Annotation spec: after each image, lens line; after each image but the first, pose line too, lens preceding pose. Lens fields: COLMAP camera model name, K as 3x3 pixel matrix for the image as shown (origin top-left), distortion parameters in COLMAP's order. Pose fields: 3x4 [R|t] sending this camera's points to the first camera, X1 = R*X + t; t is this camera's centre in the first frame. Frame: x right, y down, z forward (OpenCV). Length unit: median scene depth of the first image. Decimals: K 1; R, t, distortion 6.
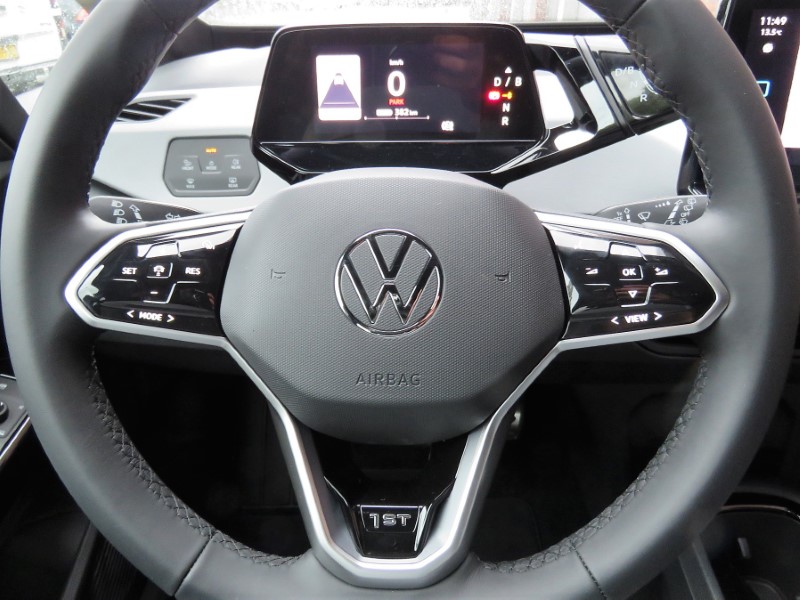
lens RADIAL K [[539.5, 0, 400.6], [0, 539.5, 289.5], [0, 0, 1]] dist [-0.000406, 0.000662]
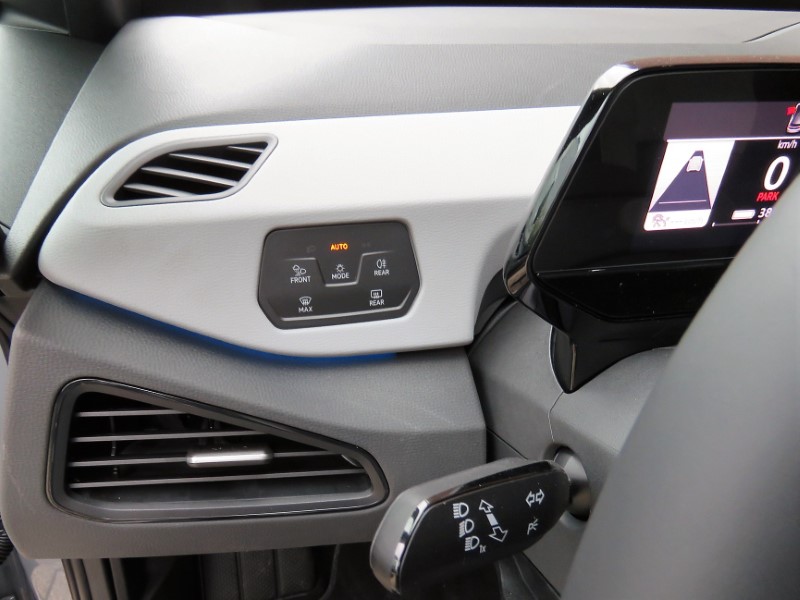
lens RADIAL K [[565.9, 0, 316.2], [0, 565.9, 299.9], [0, 0, 1]] dist [-0.005620, -0.002540]
pose [[0.974243, -0.086502, 0.208248, -0.757334], [0.060636, 0.989977, 0.127548, -0.418262], [-0.217194, -0.111635, 0.969724, 0.604097]]
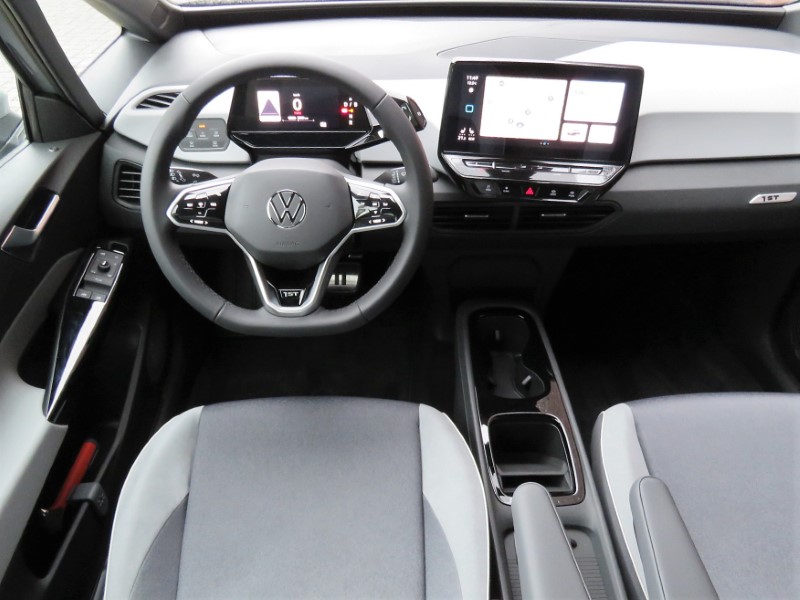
lens RADIAL K [[570.9, 0, 386.8], [0, 570.9, 256.7], [0, 0, 1]] dist [0.007338, 0.001748]
pose [[0.999036, -0.013525, 0.041760, 0.284031], [0.006911, 0.987946, 0.154645, -0.172011], [-0.043349, -0.154207, 0.987087, -1.519768]]
